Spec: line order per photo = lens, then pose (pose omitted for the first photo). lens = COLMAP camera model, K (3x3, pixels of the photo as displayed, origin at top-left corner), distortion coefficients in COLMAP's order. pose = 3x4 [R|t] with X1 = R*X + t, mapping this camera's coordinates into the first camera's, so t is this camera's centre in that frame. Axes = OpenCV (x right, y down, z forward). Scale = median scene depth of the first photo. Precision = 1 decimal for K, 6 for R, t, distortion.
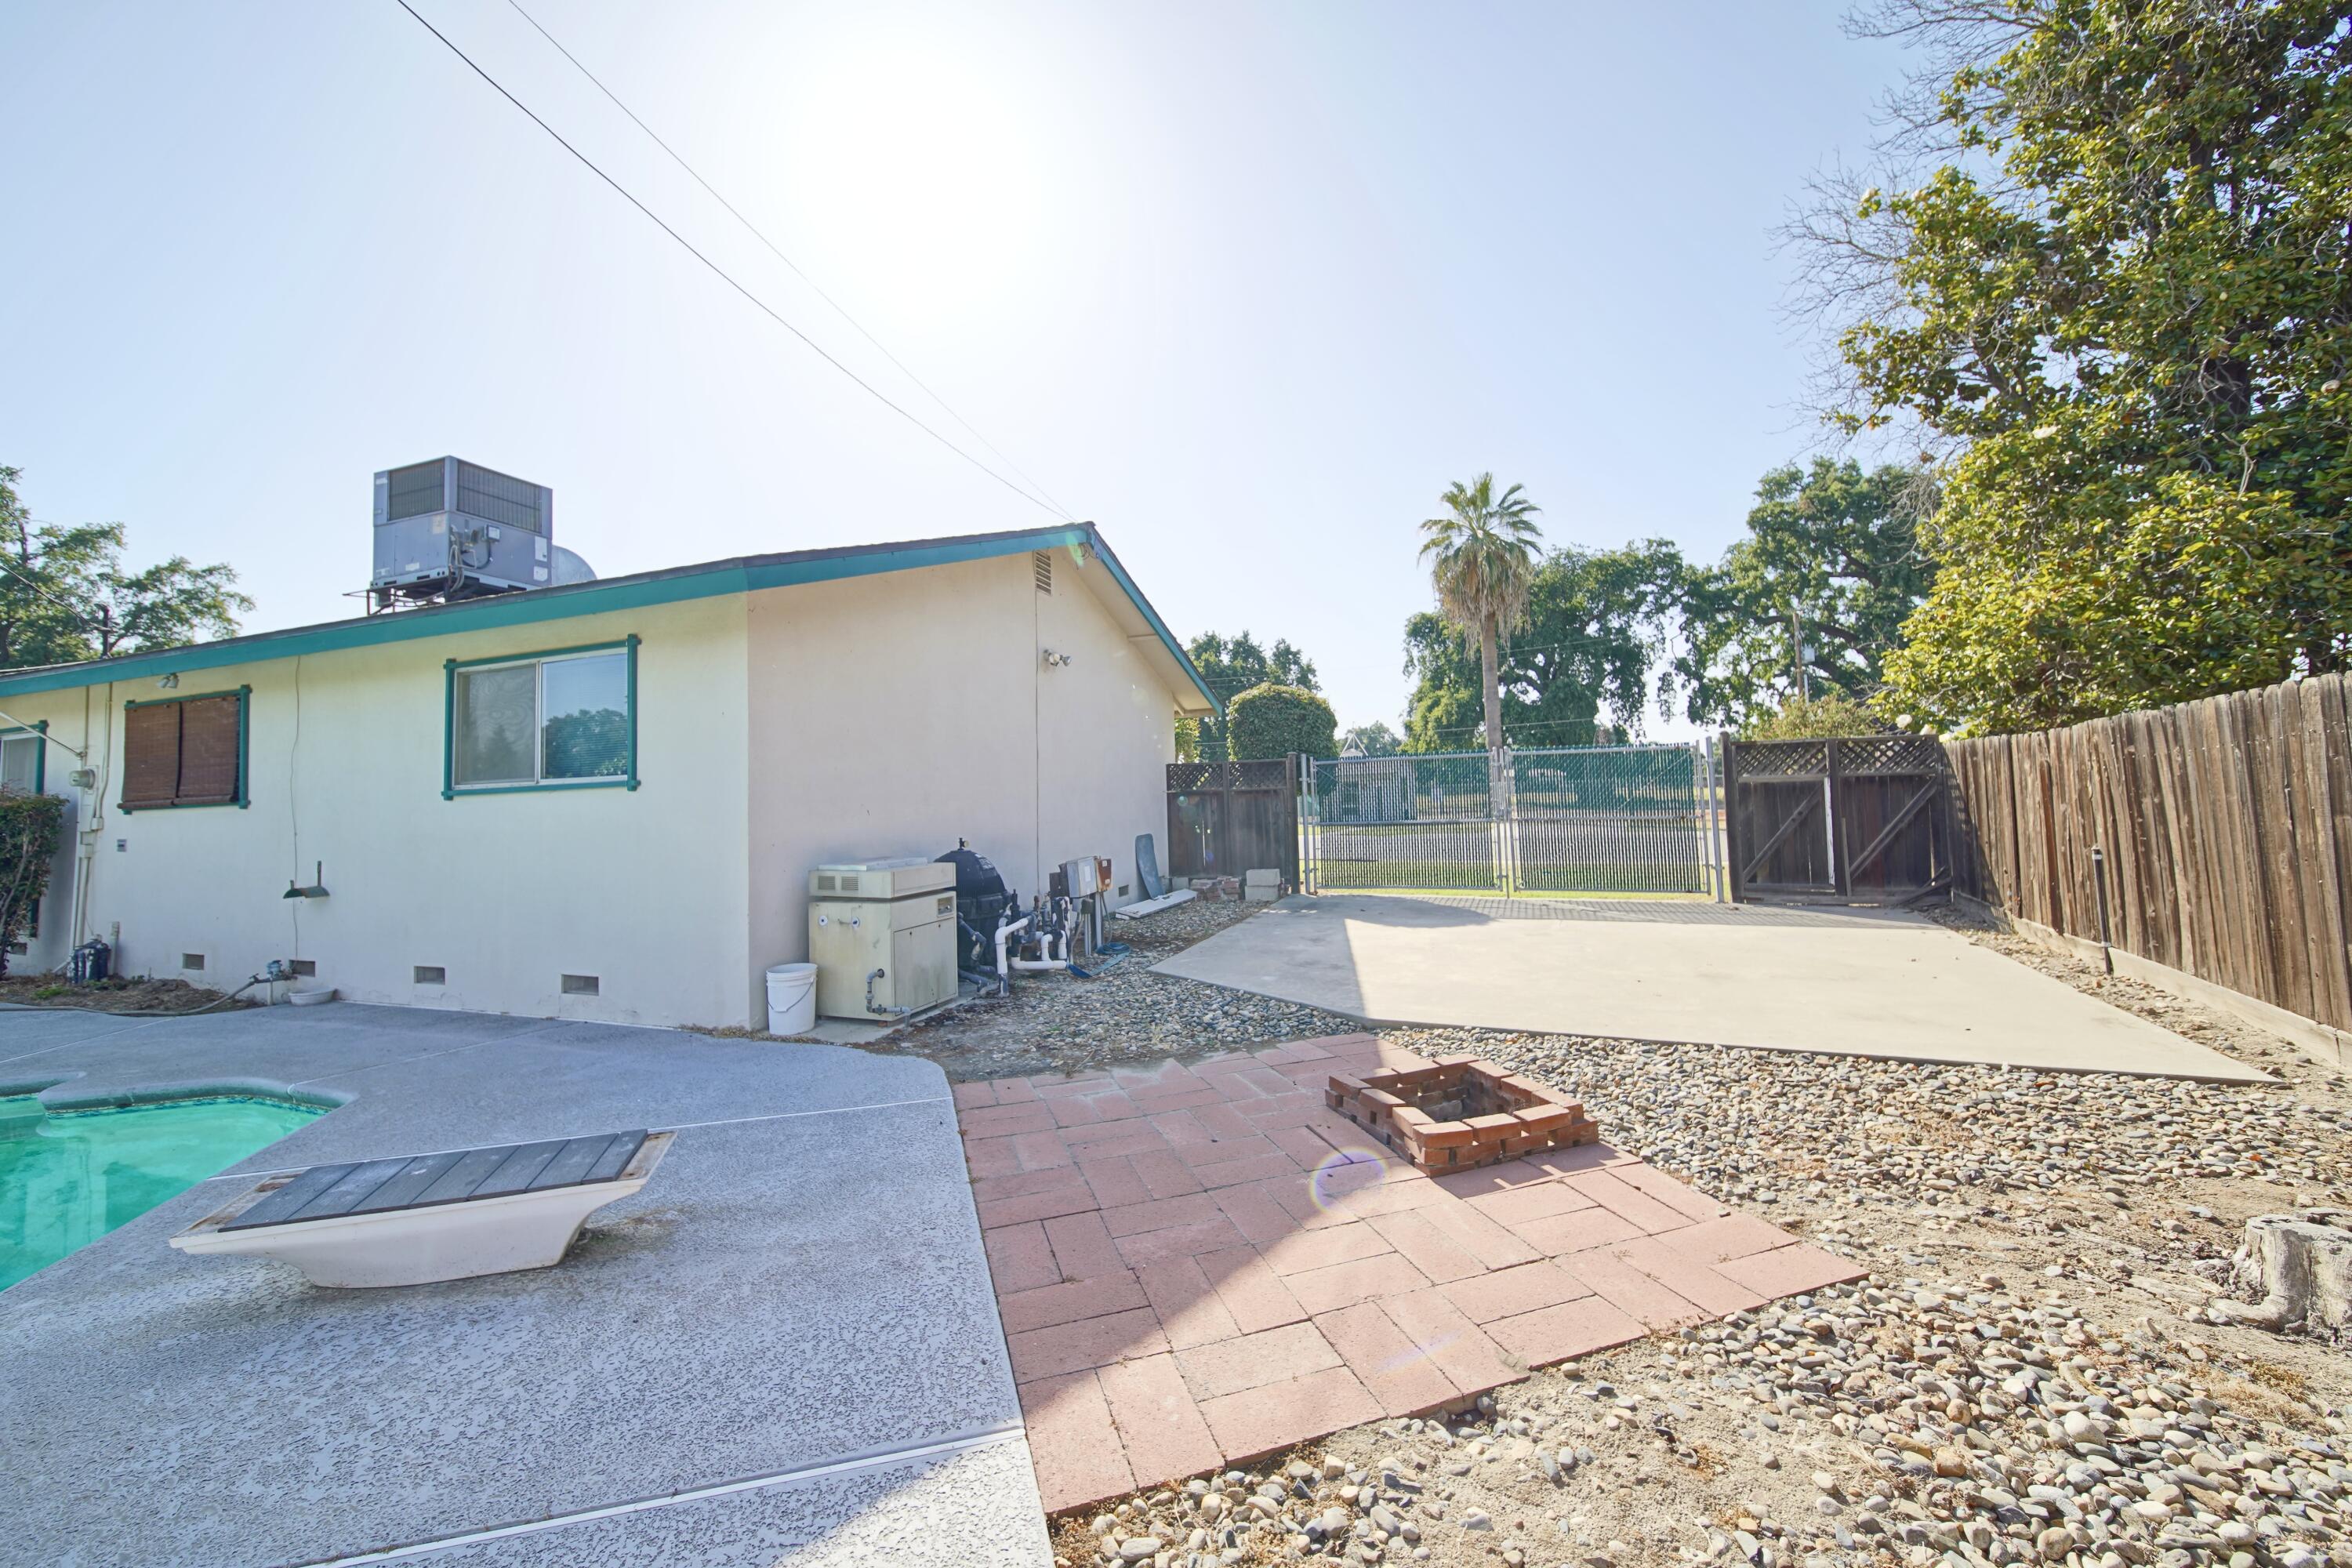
lens RADIAL K [[870.1, 0, 1166.4], [0, 870.1, 795.6], [0, 0, 1]] dist [-0.002092, -0.000210]
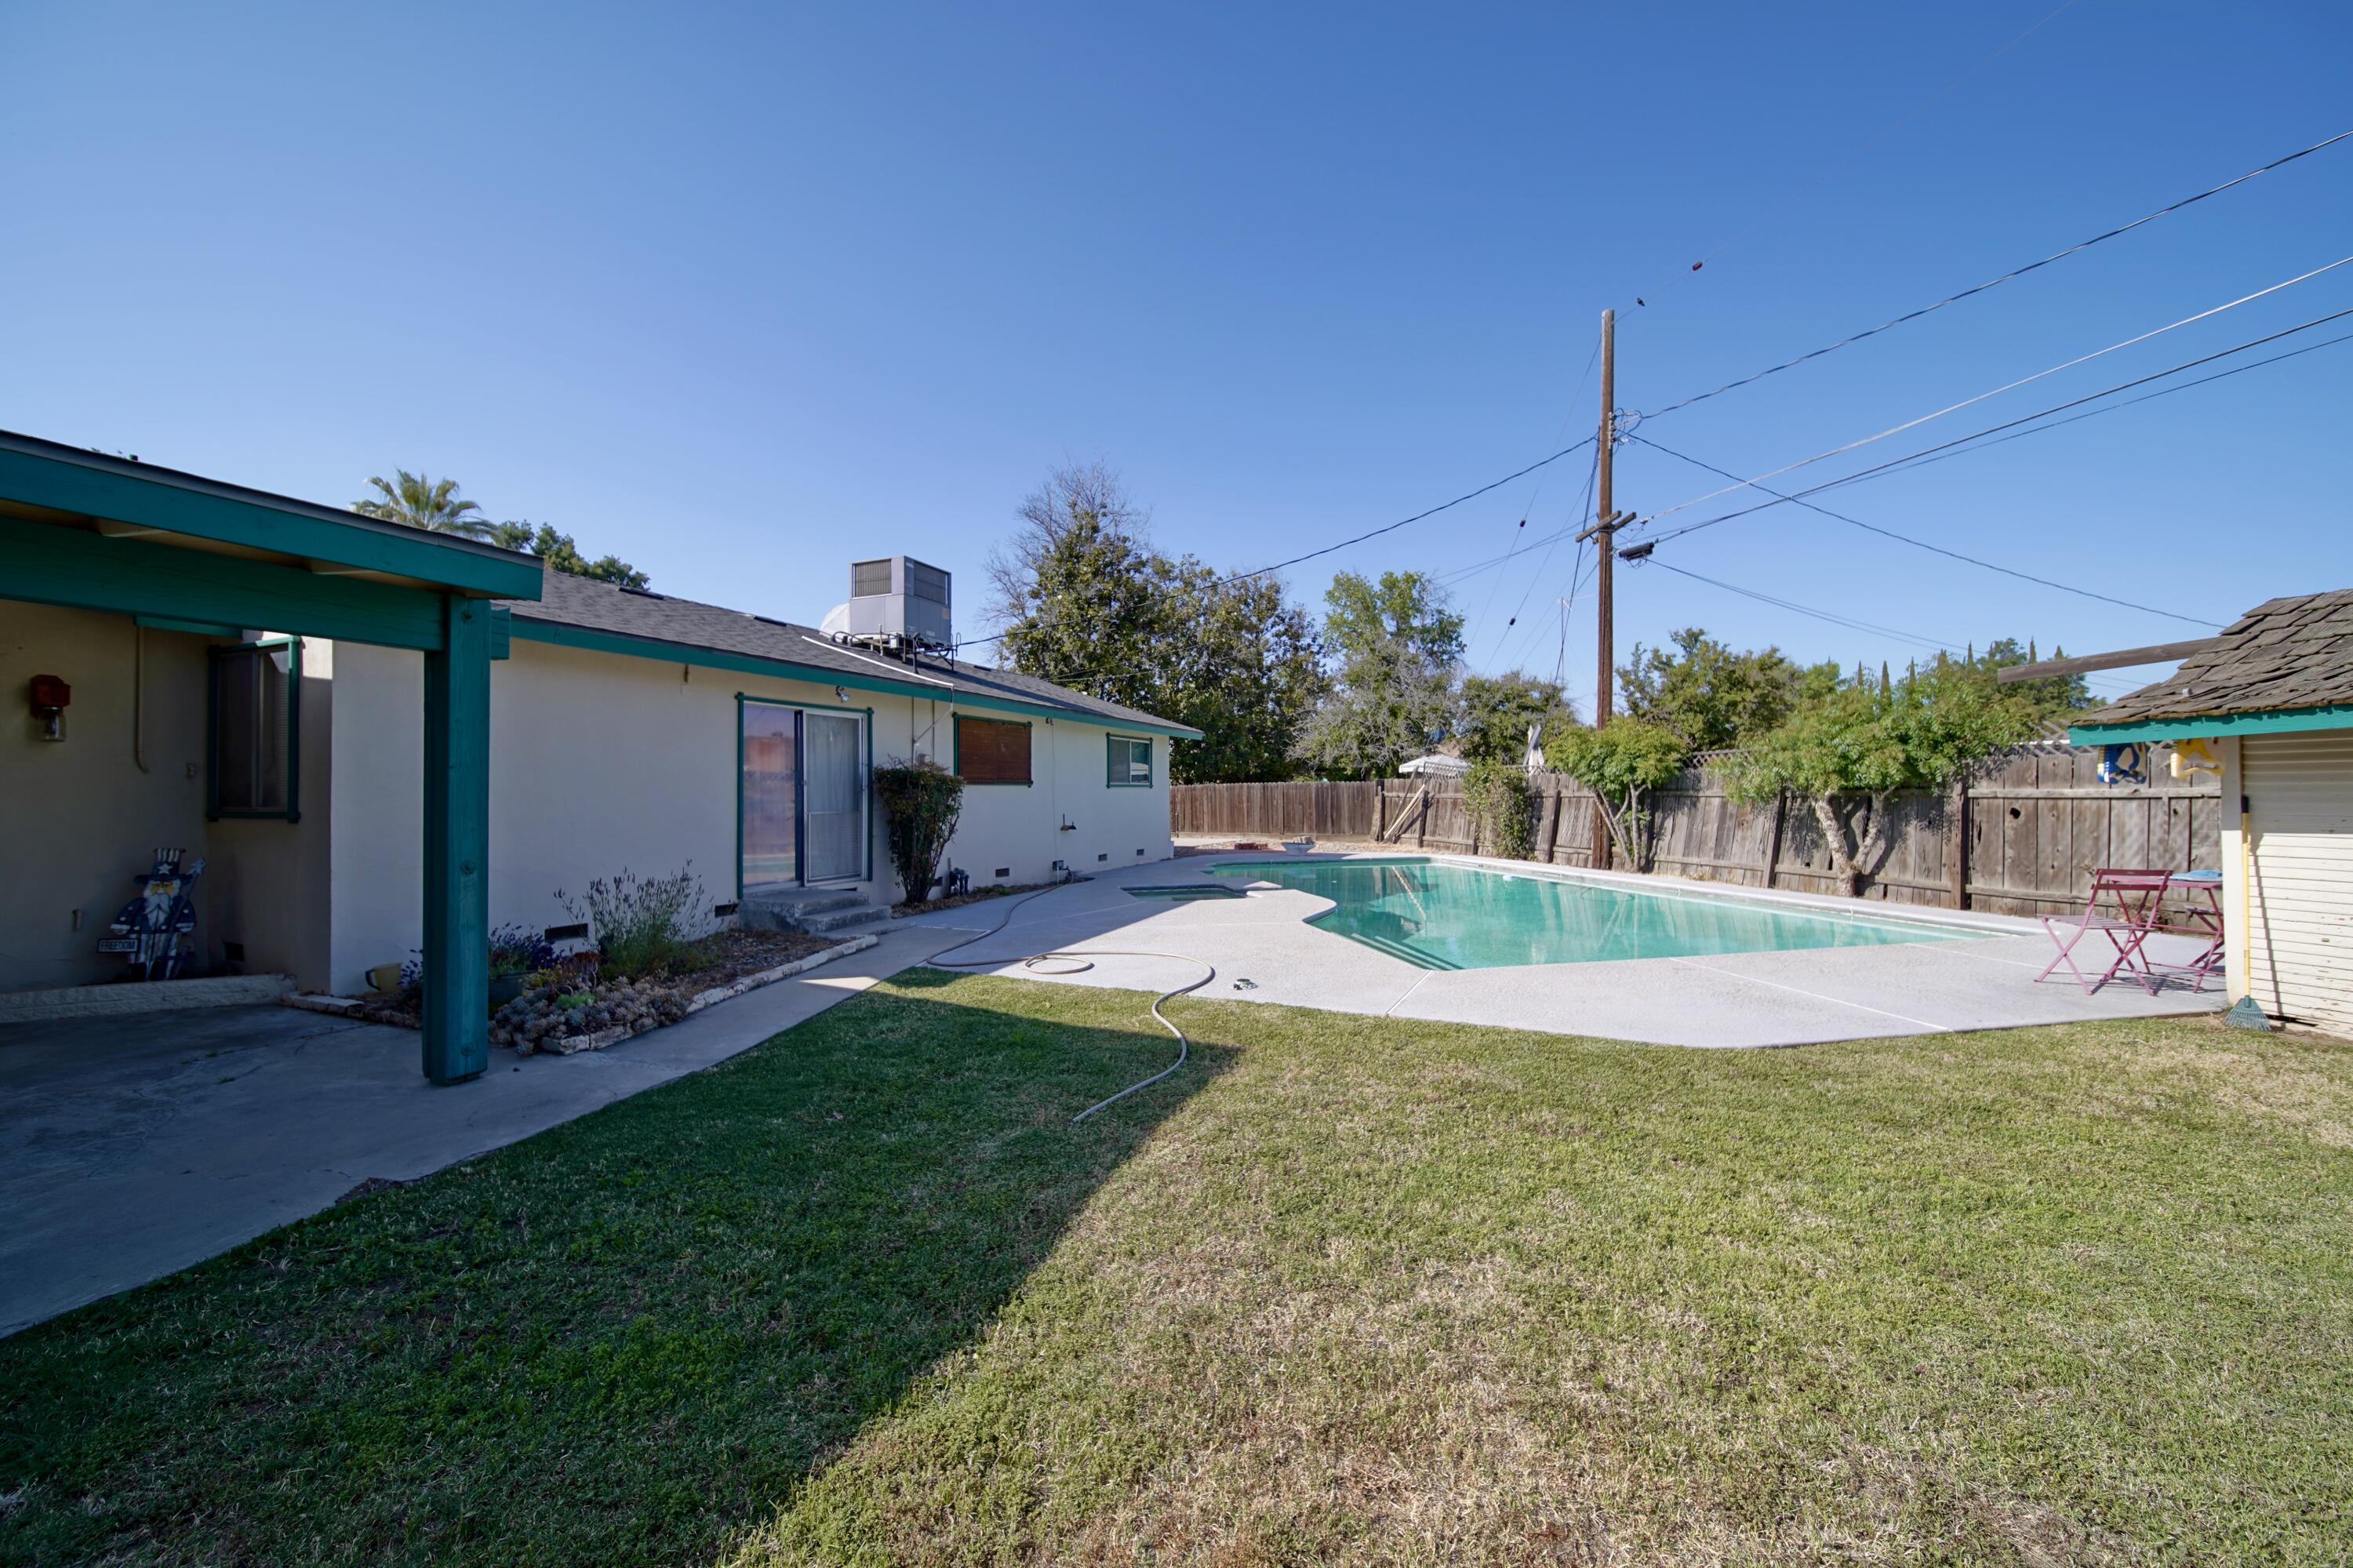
lens RADIAL K [[870.5, 0, 1166.9], [0, 870.5, 795.6], [0, 0, 1]] dist [-0.002092, -0.000210]
pose [[0.033566, 0.030755, 0.998963, -2.917023], [-0.002547, 0.999526, -0.030687, 0.090523], [-0.999433, -0.001515, 0.033628, 0.635435]]
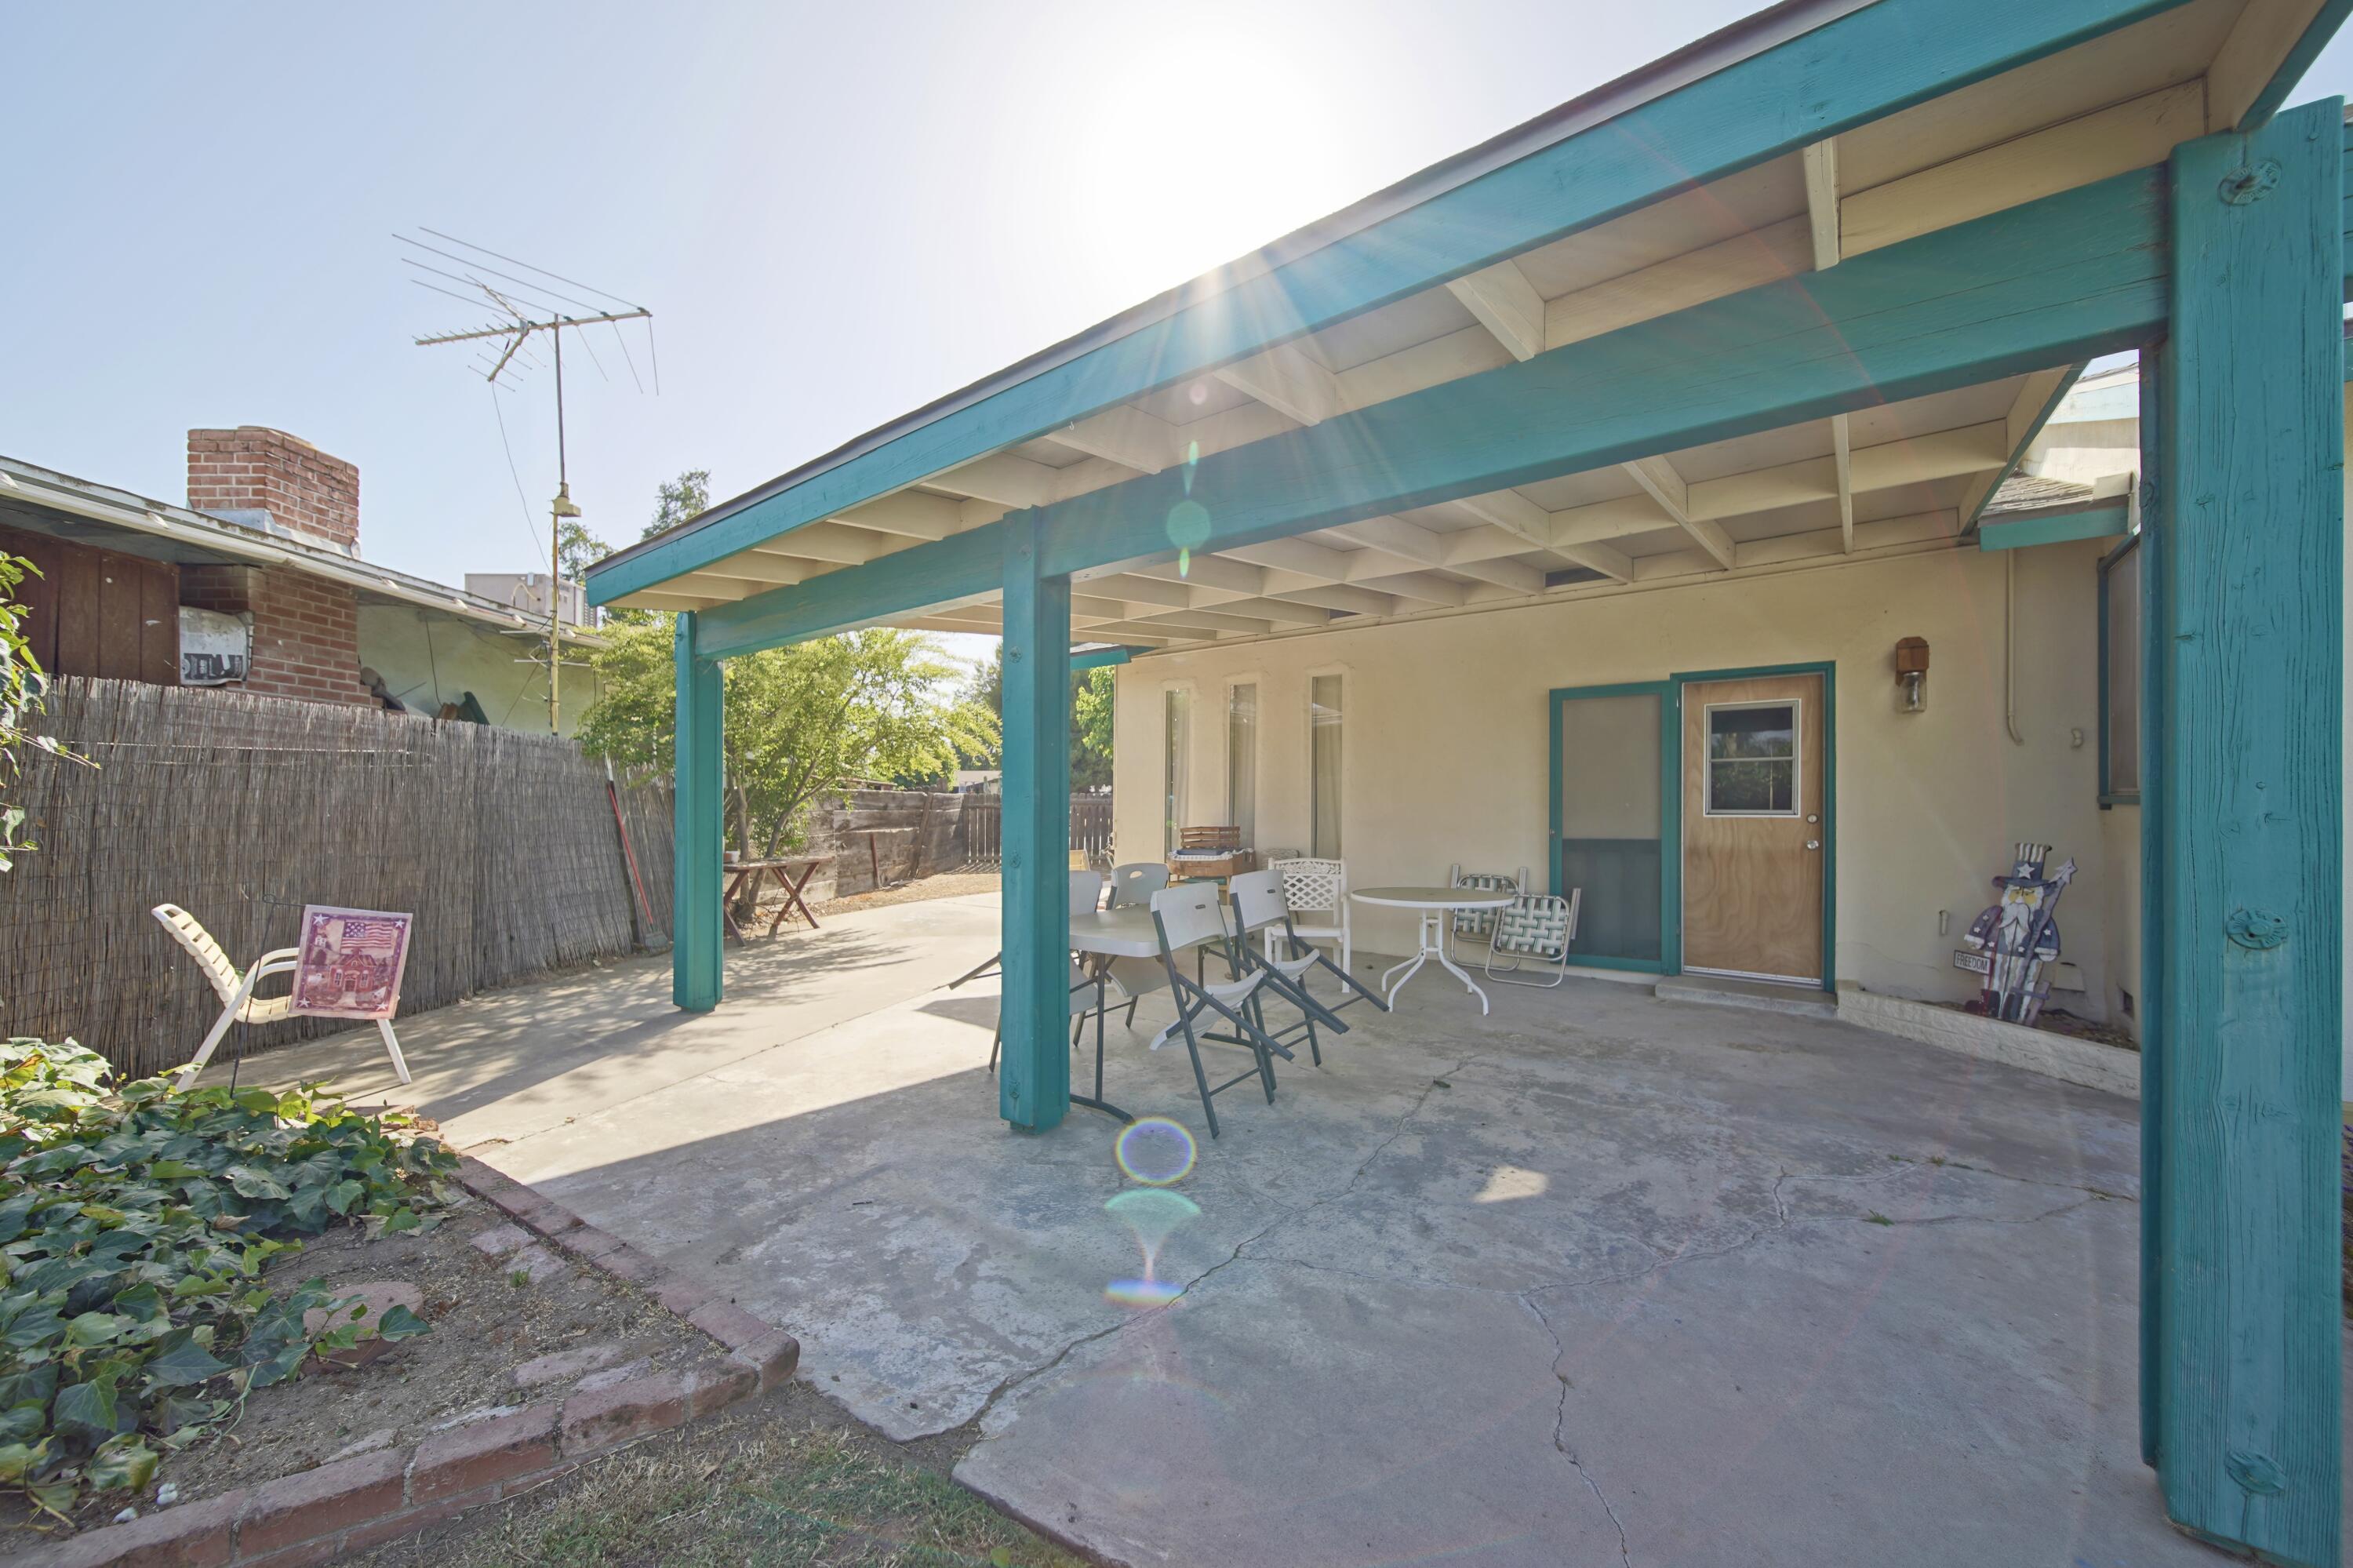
lens RADIAL K [[855.9, 0, 1177.9], [0, 855.9, 792.8], [0, 0, 1]] dist [-0.003214, -0.000199]
pose [[0.954148, 0.027484, -0.298070, -2.492404], [-0.027328, 0.999616, 0.004691, 0.096125], [0.298085, 0.003670, 0.954532, 0.875973]]
